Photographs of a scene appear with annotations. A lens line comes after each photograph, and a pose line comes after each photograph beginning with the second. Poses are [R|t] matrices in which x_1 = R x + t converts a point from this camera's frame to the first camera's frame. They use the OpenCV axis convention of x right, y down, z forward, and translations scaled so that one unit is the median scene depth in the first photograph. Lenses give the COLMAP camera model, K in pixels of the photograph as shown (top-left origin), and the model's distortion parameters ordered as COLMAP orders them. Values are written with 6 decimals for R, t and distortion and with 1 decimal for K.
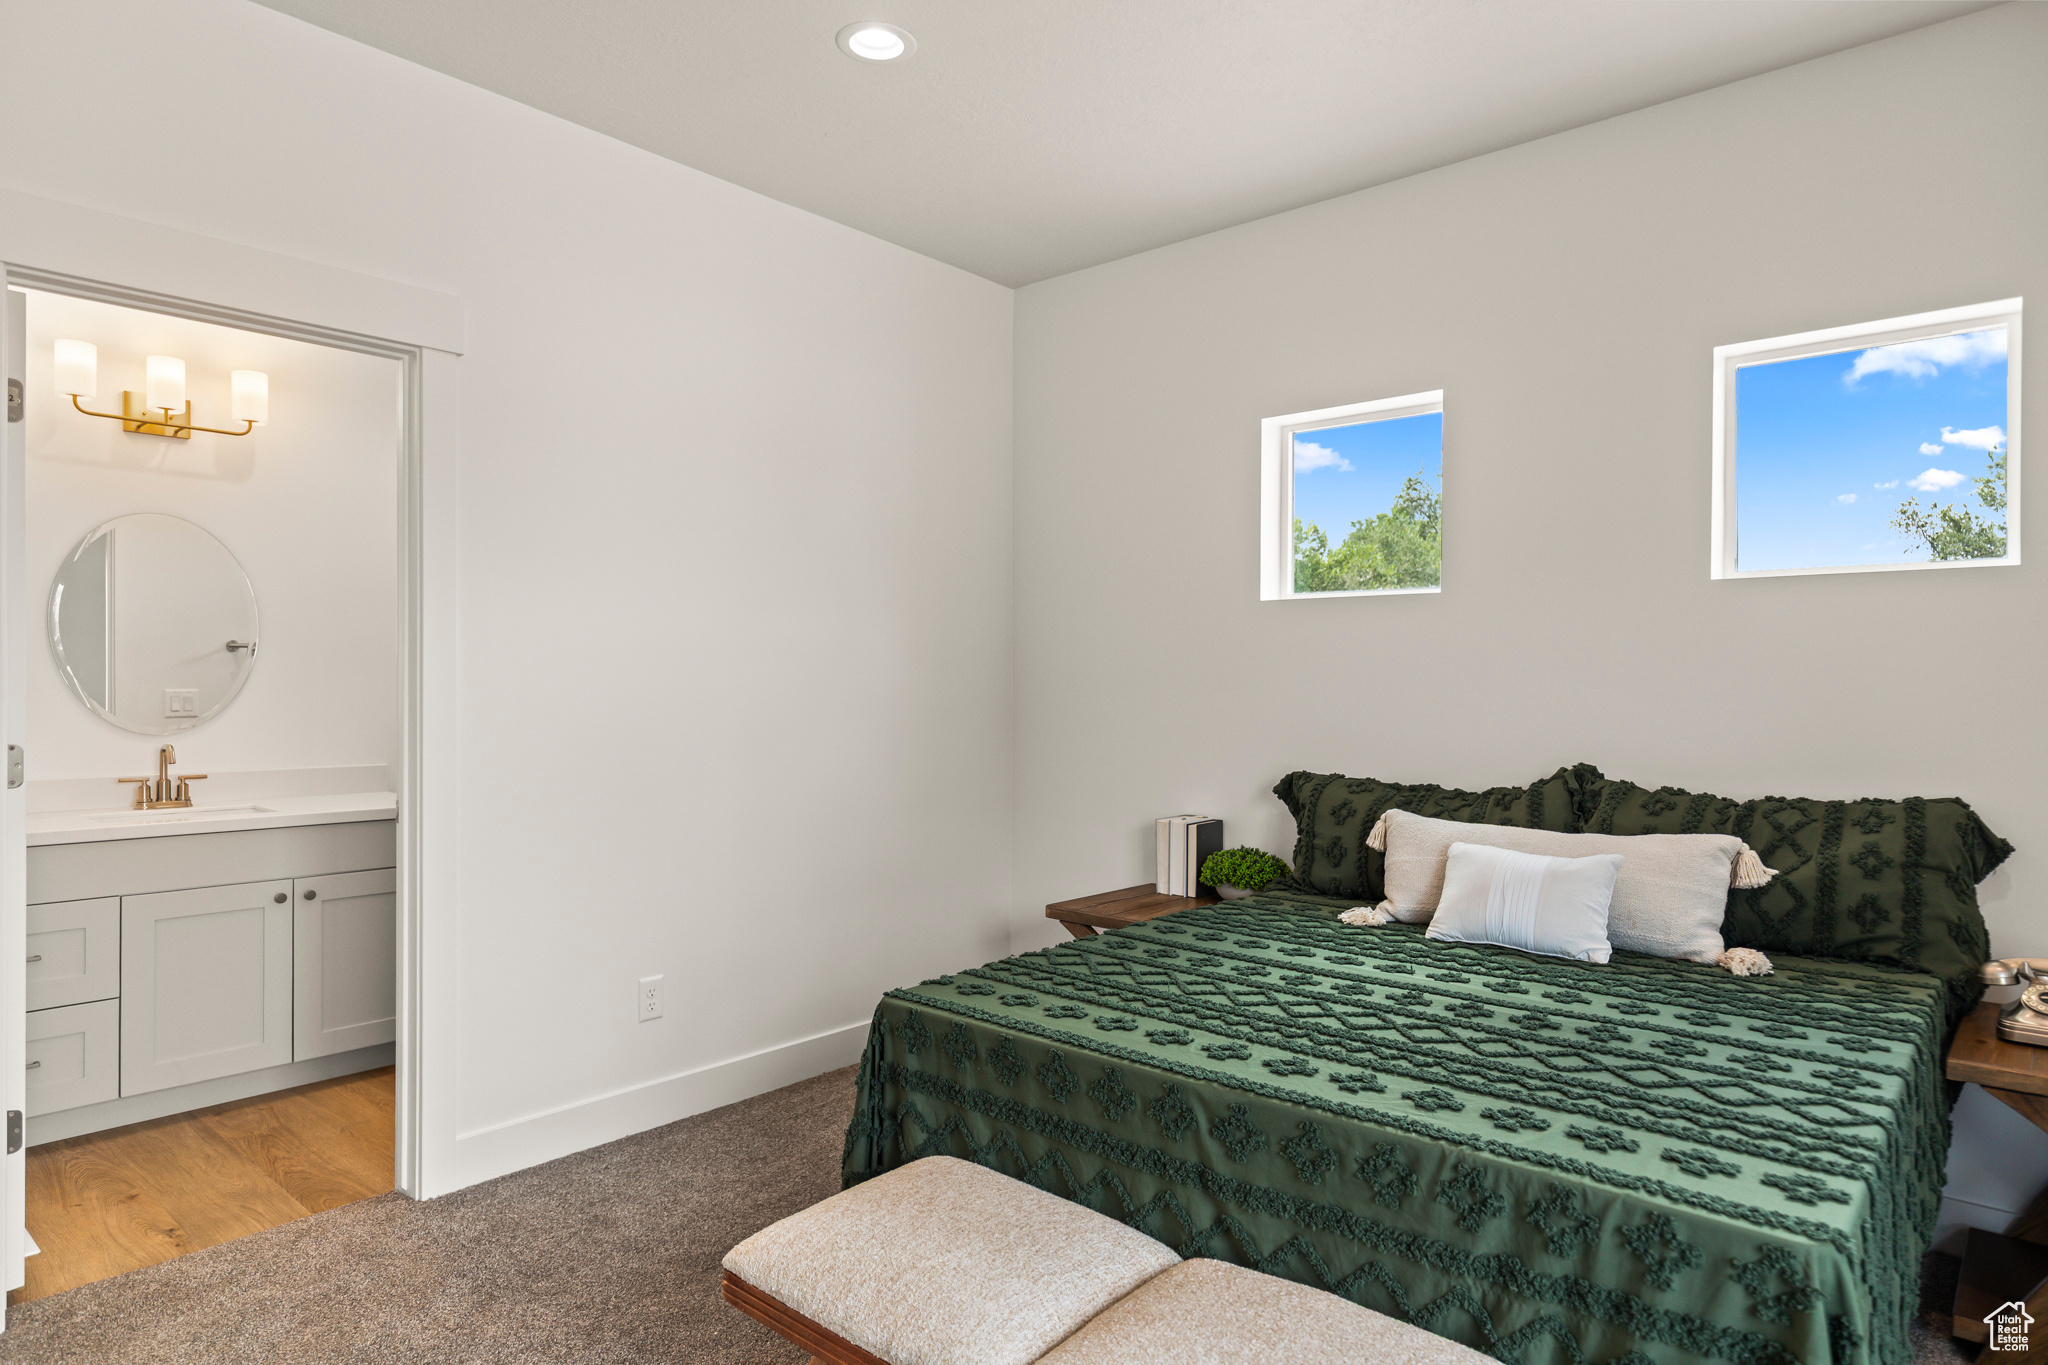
lens RADIAL K [[1188.2, 0, 1011.4], [0, 1188.2, 684.2], [0, 0, 1]] dist [-0.002241, 0.003513]
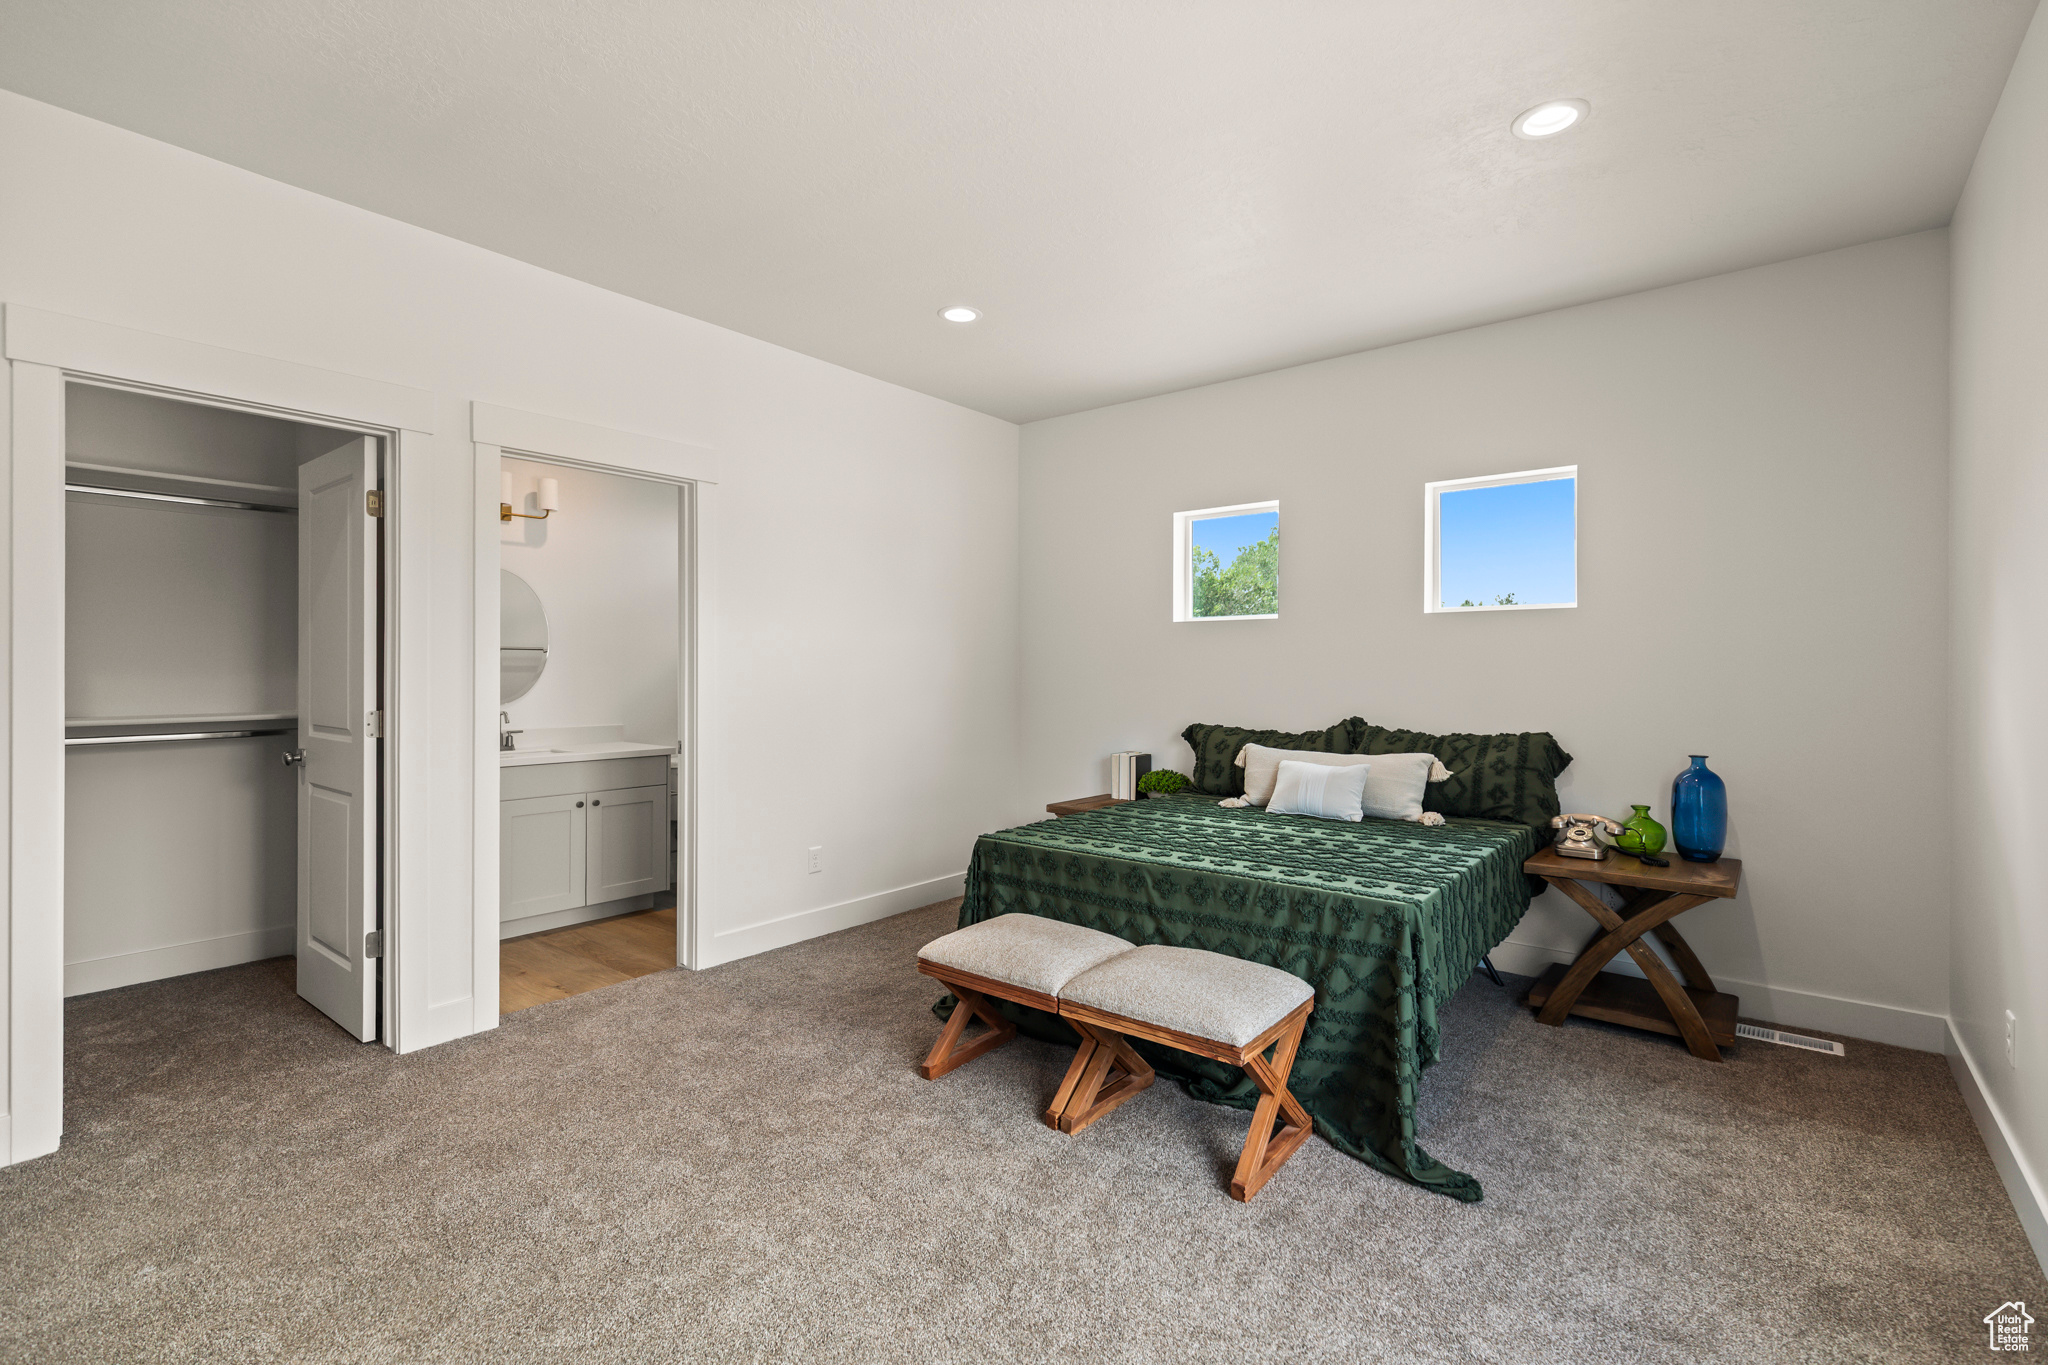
lens RADIAL K [[925.2, 0, 1014.8], [0, 925.2, 670.1], [0, 0, 1]] dist [0.007344, -0.001147]
pose [[0.999151, -0.002963, 0.041096, -0.095160], [0.003037, 0.999994, -0.001742, -0.001470], [-0.041091, 0.001866, 0.999154, -0.414883]]
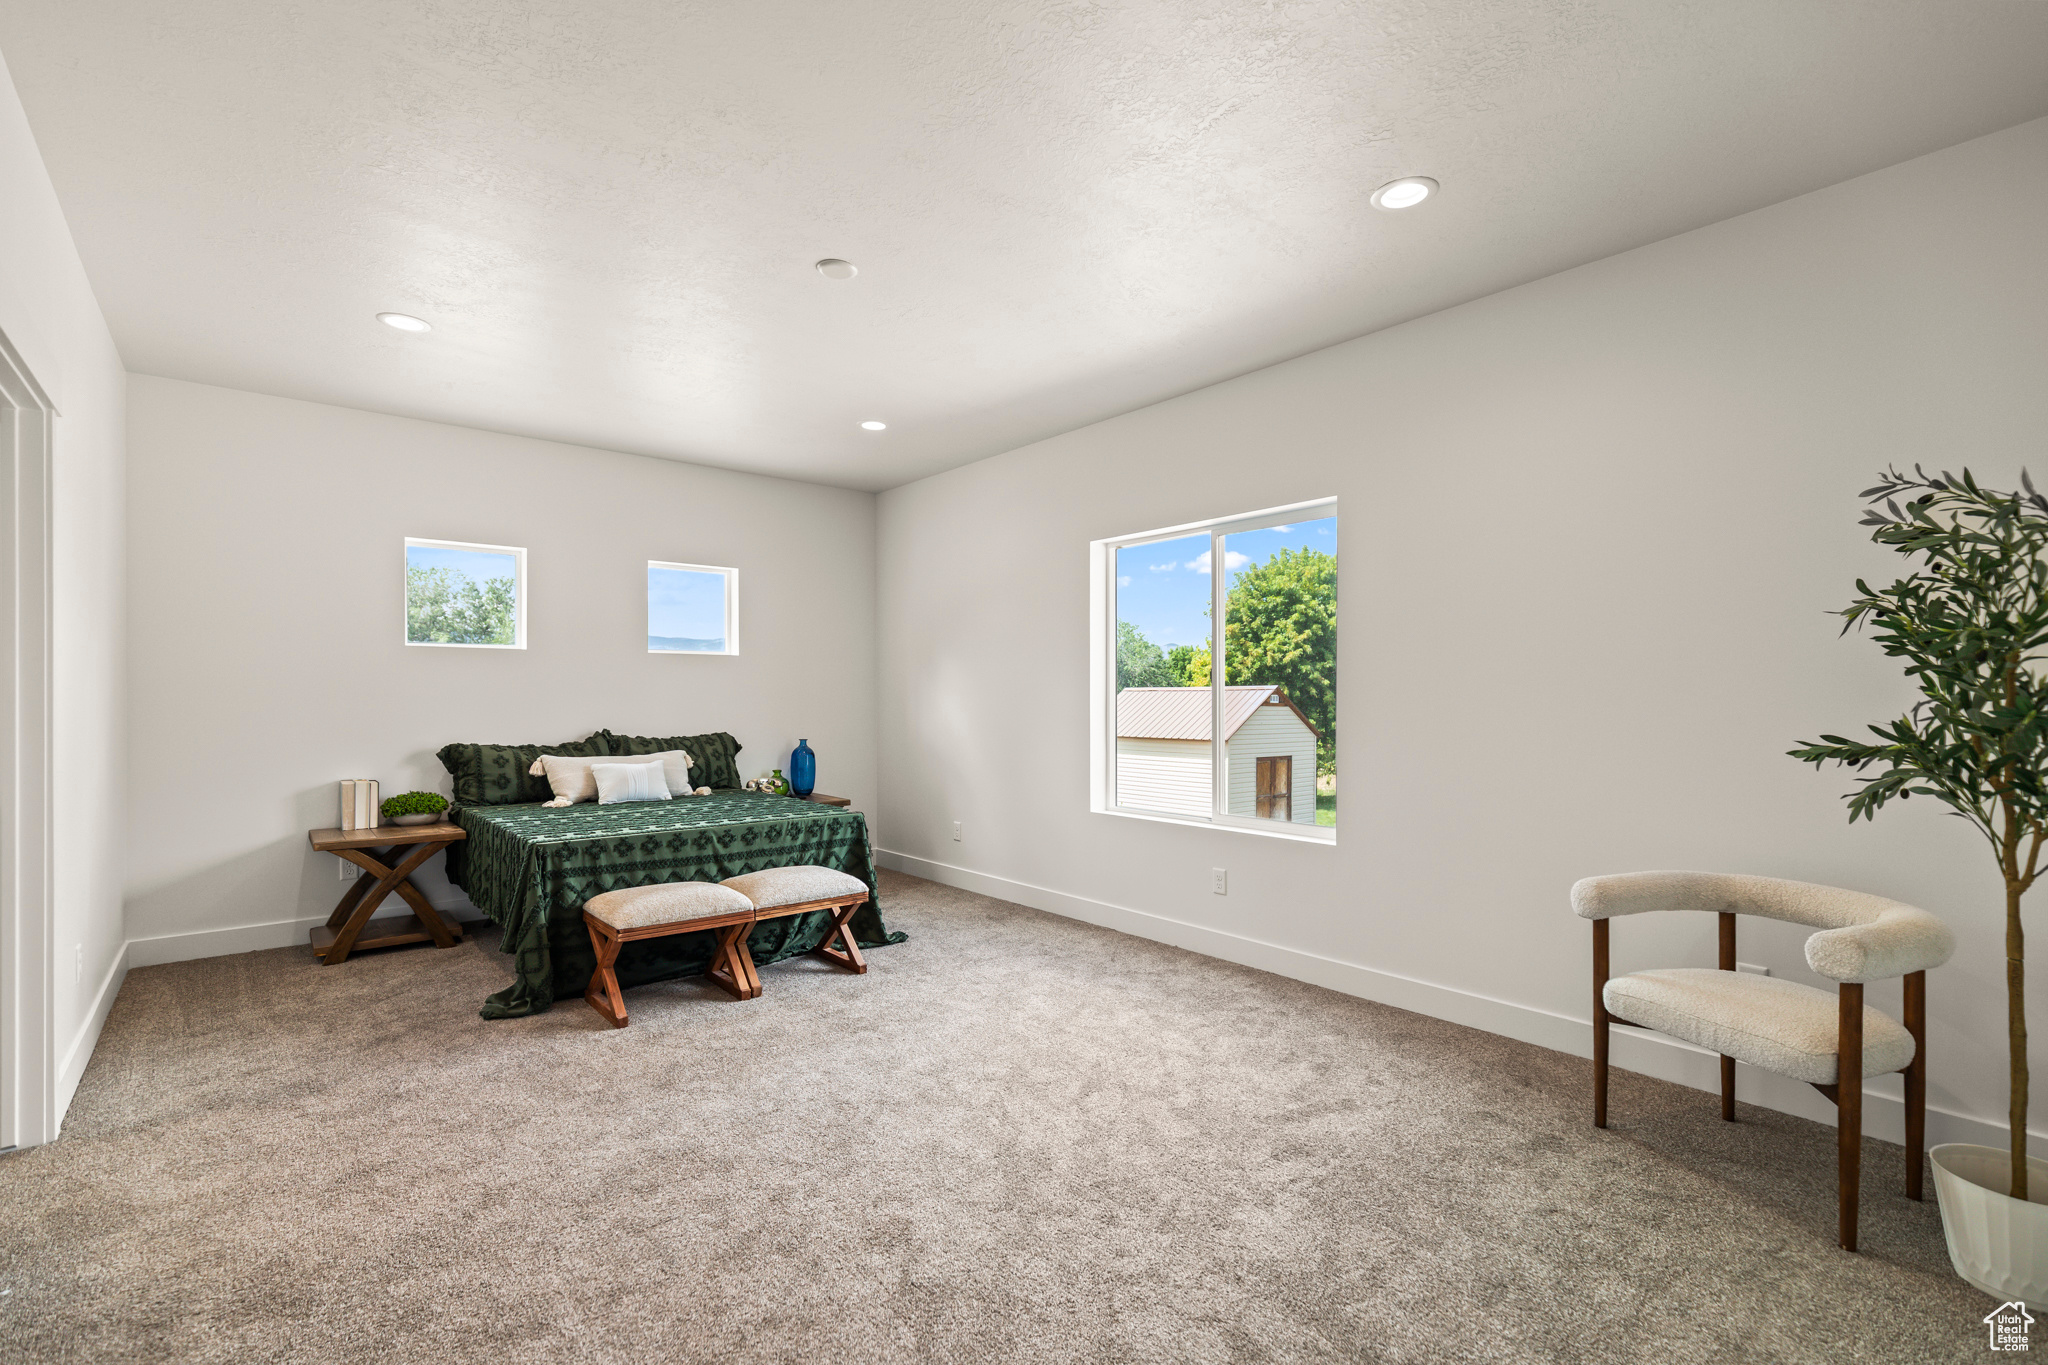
lens RADIAL K [[925.2, 0, 1029.0], [0, 925.2, 696.2], [0, 0, 1]] dist [0.007344, -0.001147]
pose [[0.146297, -0.005947, 0.989223, -1.390844], [0.003229, 0.999979, 0.005534, -0.005303], [-0.989235, 0.002384, 0.146313, -0.094946]]
